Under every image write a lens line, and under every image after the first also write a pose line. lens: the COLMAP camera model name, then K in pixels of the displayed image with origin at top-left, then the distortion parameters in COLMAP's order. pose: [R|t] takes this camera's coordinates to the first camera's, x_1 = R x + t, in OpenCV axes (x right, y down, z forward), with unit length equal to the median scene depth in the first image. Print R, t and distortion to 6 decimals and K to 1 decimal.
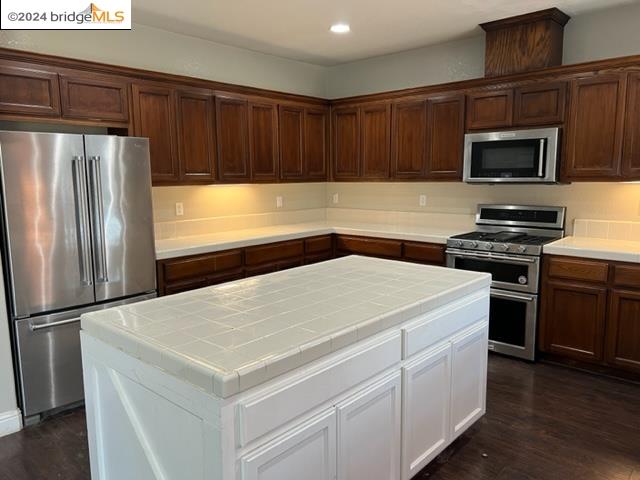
lens RADIAL K [[480.9, 0, 310.0], [0, 480.9, 240.4], [0, 0, 1]] dist [0.010891, 0.000933]
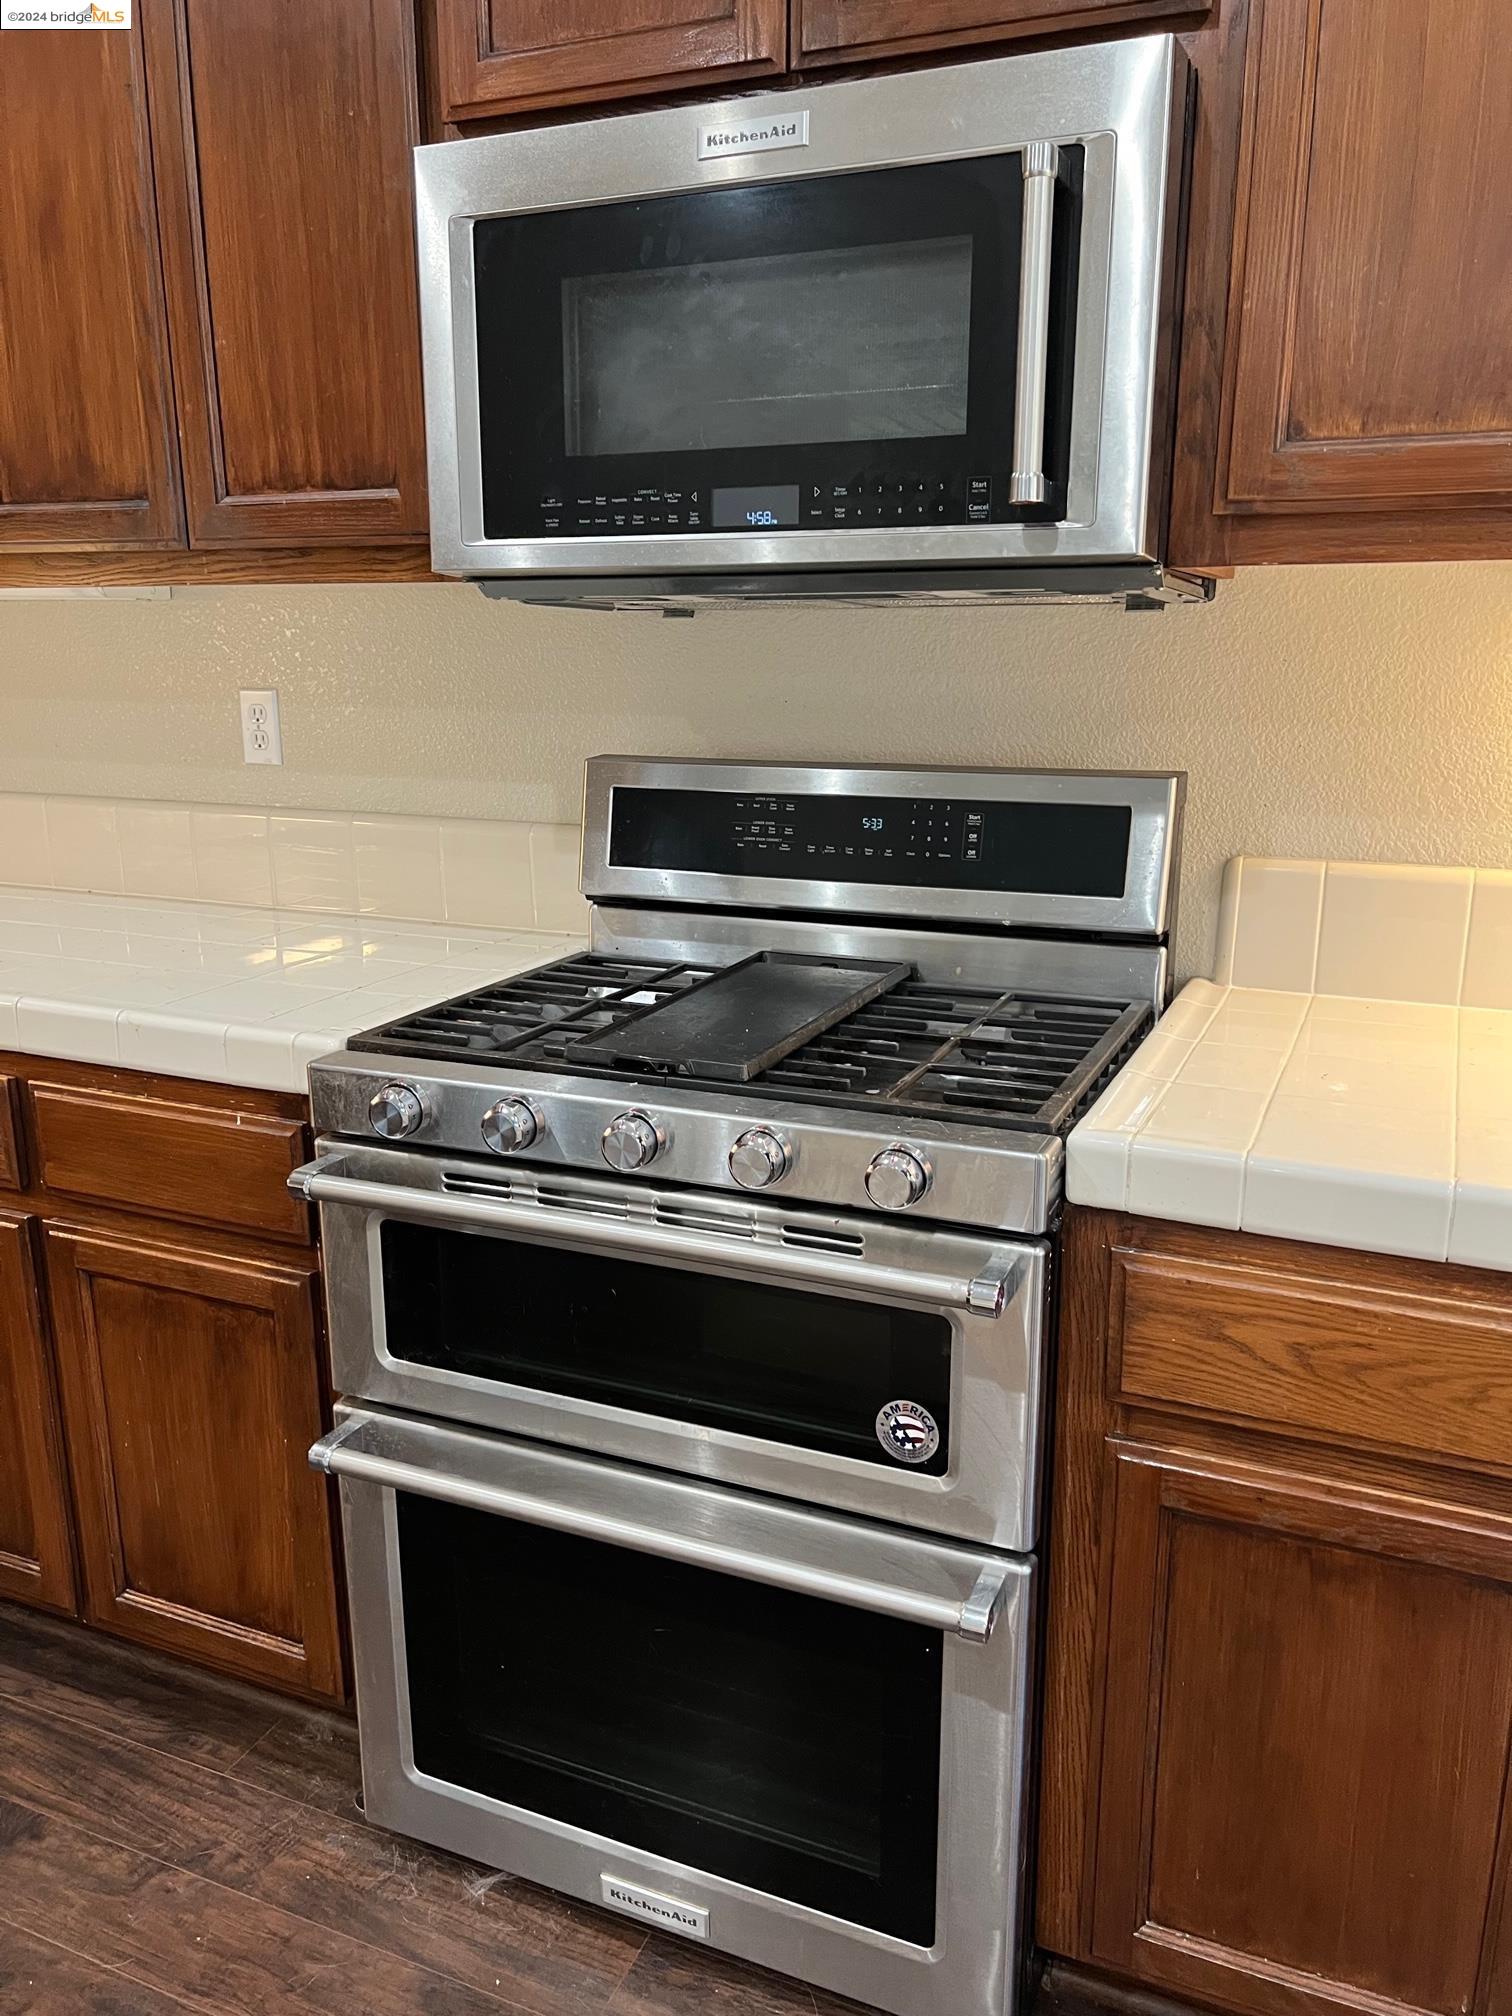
lens RADIAL K [[1515.0, 0, 756.0], [0, 1515.0, 1008.0], [0, 0, 1]] dist [0.010891, 0.000933]
pose [[0.946229, -0.068552, 0.316152, 0.293069], [0.036704, 0.993729, 0.105618, -0.055756], [-0.321410, -0.088335, 0.942811, 0.665360]]
